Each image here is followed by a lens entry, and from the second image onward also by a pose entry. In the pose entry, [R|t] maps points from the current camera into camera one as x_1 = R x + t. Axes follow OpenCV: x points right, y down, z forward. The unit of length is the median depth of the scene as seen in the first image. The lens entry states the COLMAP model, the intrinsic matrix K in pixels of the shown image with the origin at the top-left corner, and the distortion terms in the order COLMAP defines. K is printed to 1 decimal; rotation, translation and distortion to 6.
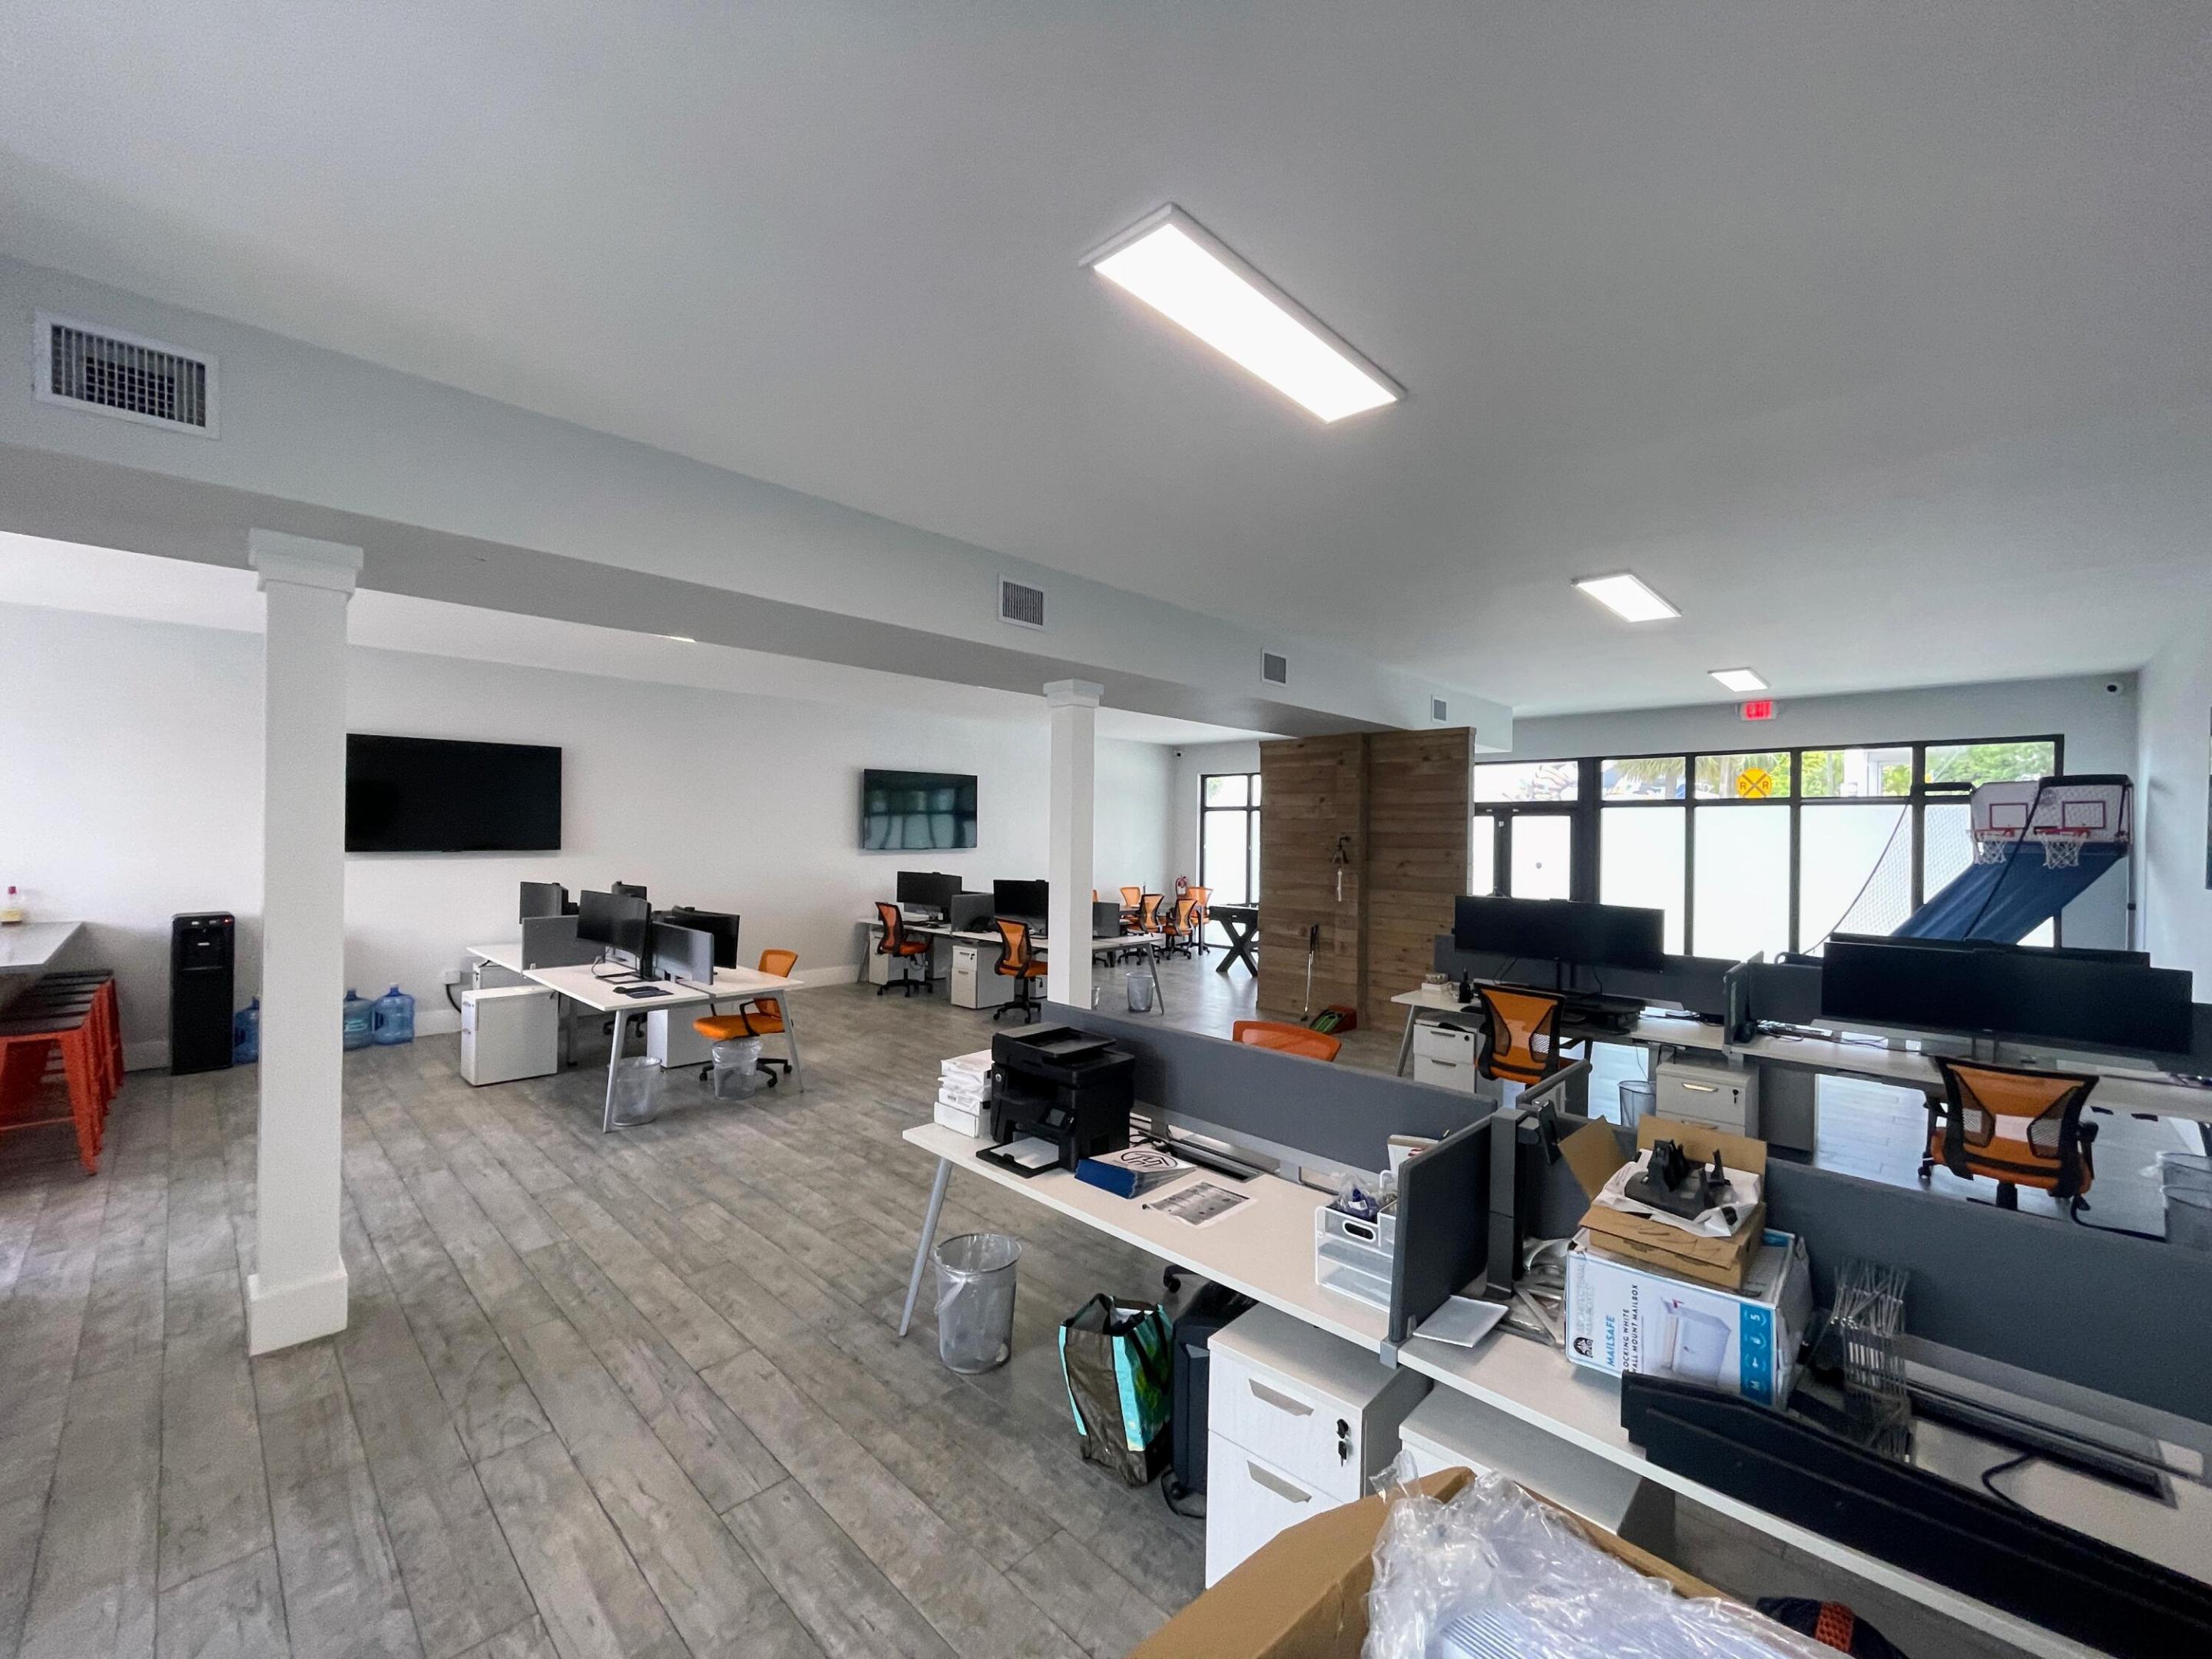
lens RADIAL K [[892.2, 0, 1105.9], [0, 892.2, 833.9], [0, 0, 1]] dist [-0.002351, 0.000442]
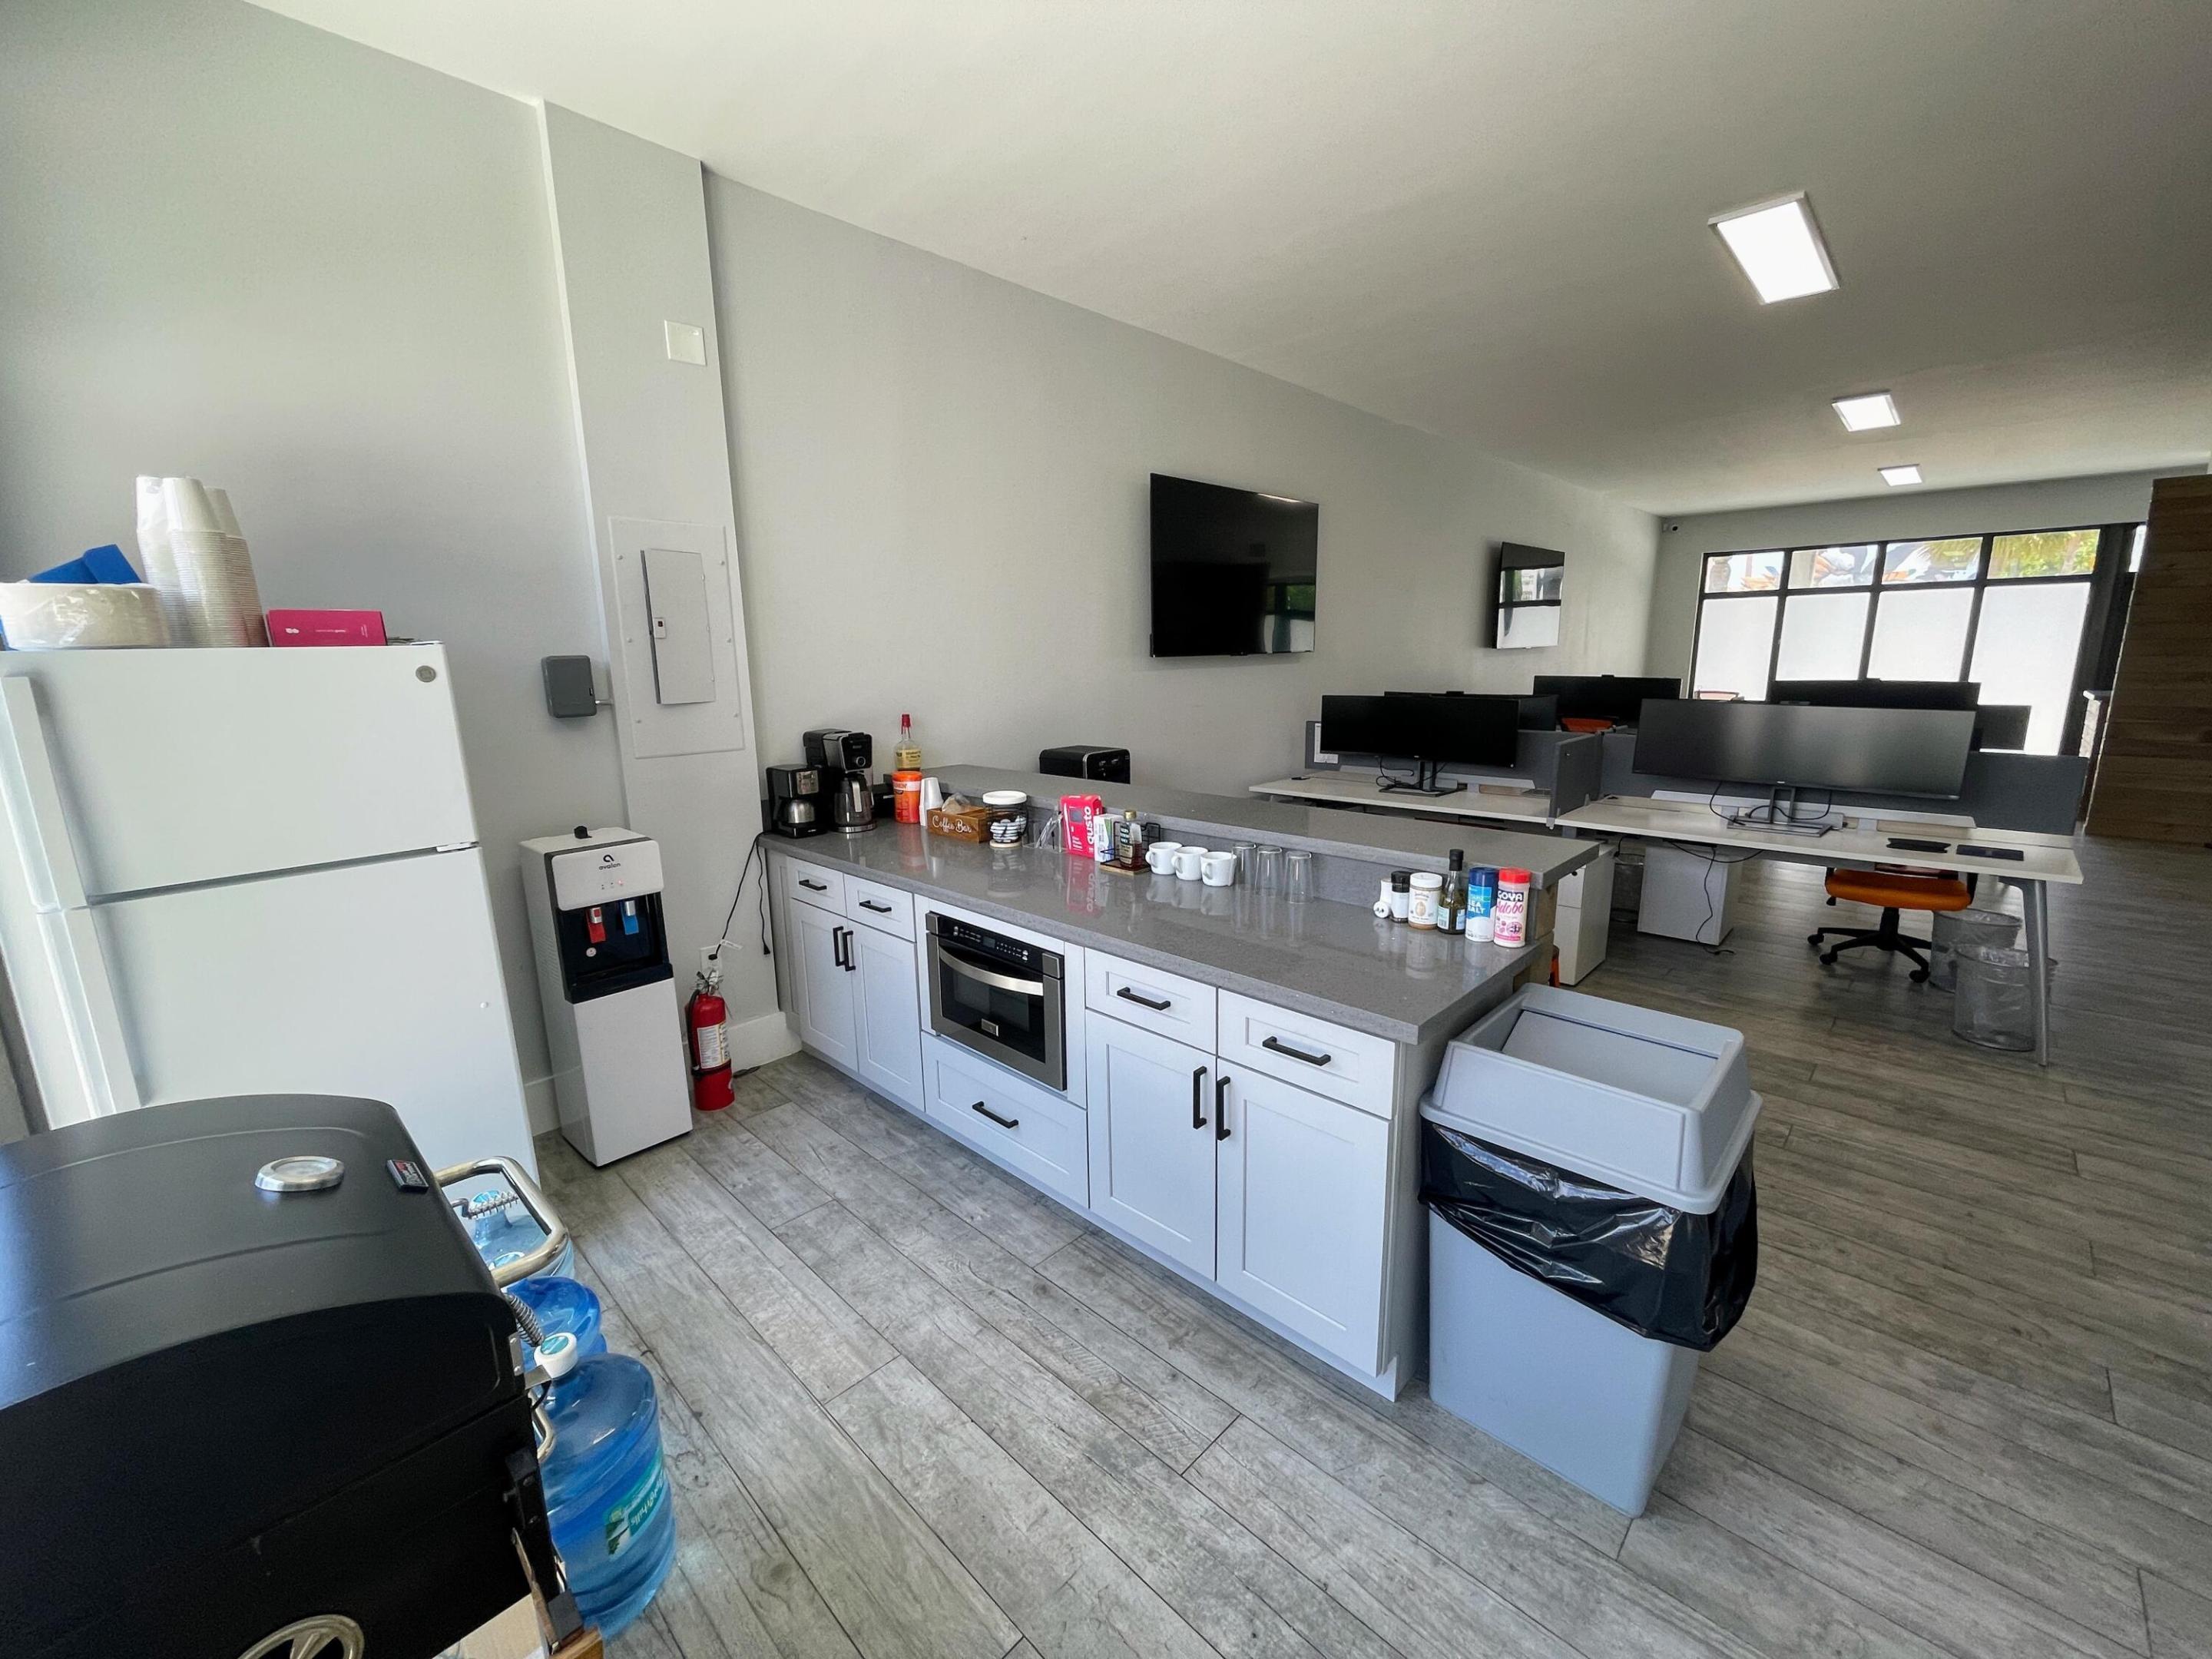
lens RADIAL K [[892.2, 0, 1113.3], [0, 892.2, 834.2], [0, 0, 1]] dist [-0.002351, 0.000442]
pose [[0.999635, -0.026745, -0.003821, -0.878769], [0.026961, 0.978434, 0.204794, 0.011999], [-0.001739, -0.204822, 0.978798, 0.283233]]
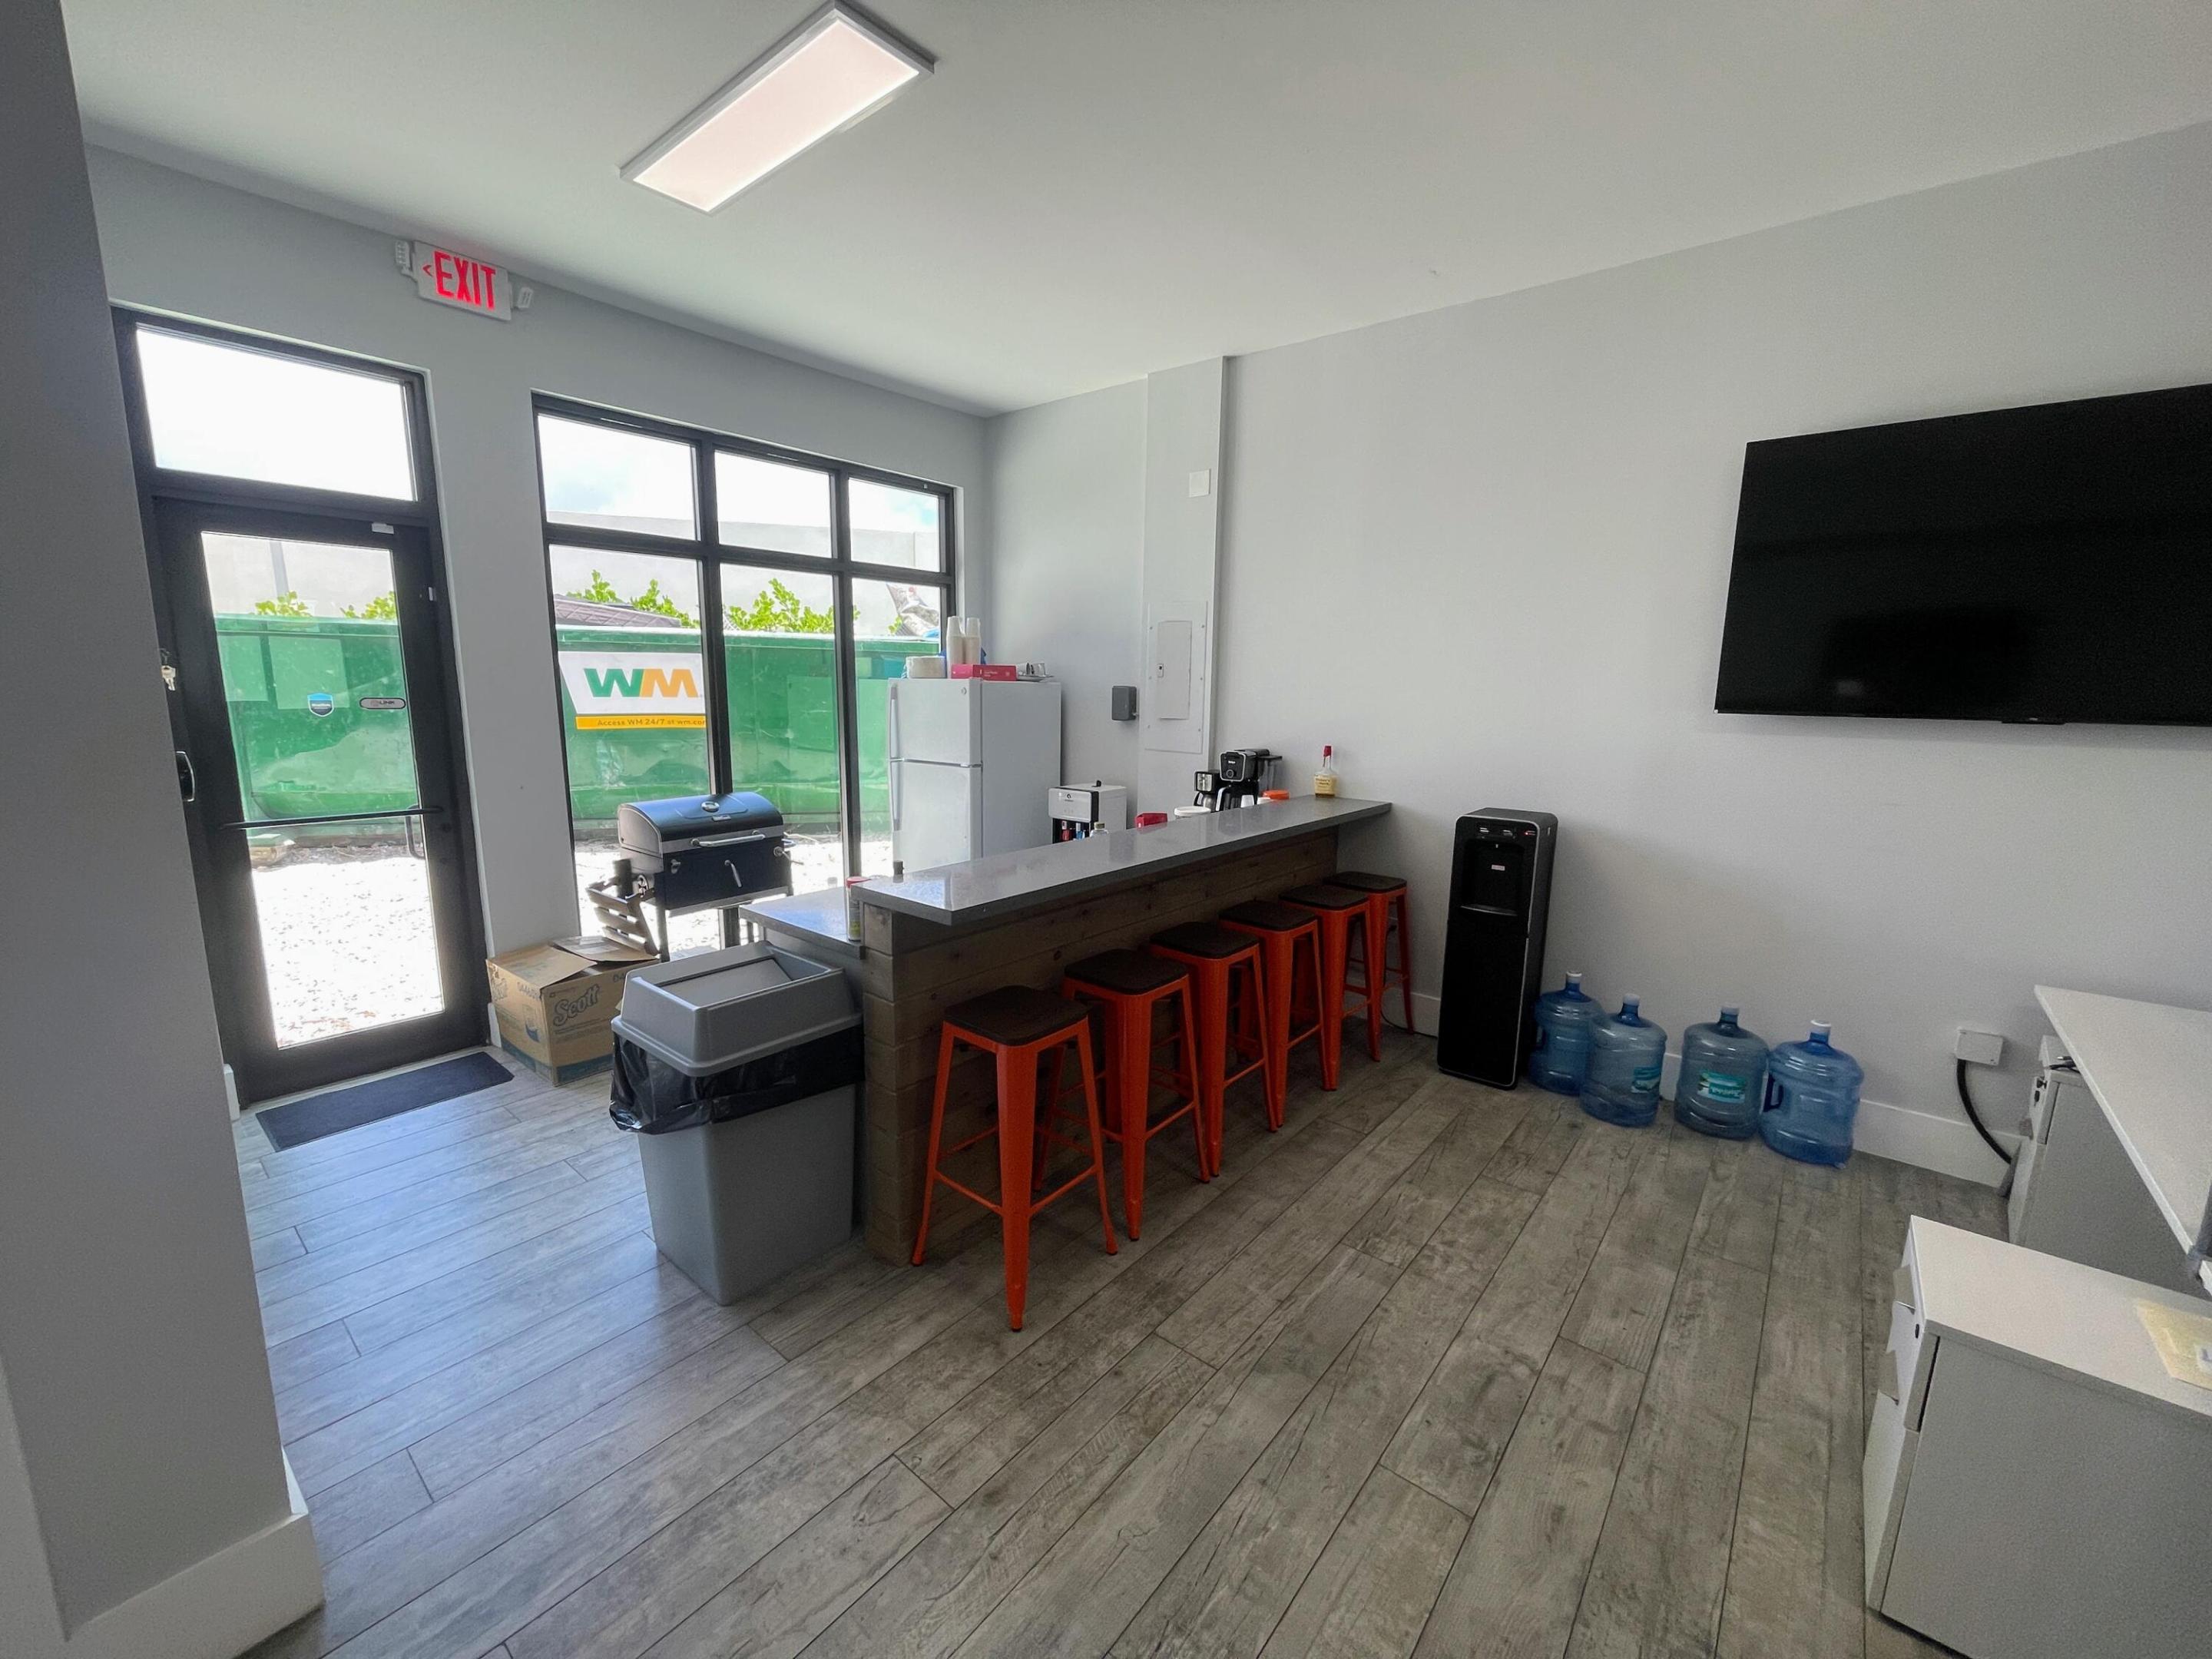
lens RADIAL K [[892.2, 0, 1105.0], [0, 892.2, 837.4], [0, 0, 1]] dist [-0.002351, 0.000442]
pose [[0.073634, 0.166723, -0.983250, -0.414503], [-0.010201, 0.986001, 0.166426, 0.010530], [0.997233, -0.002225, 0.074304, 0.621464]]
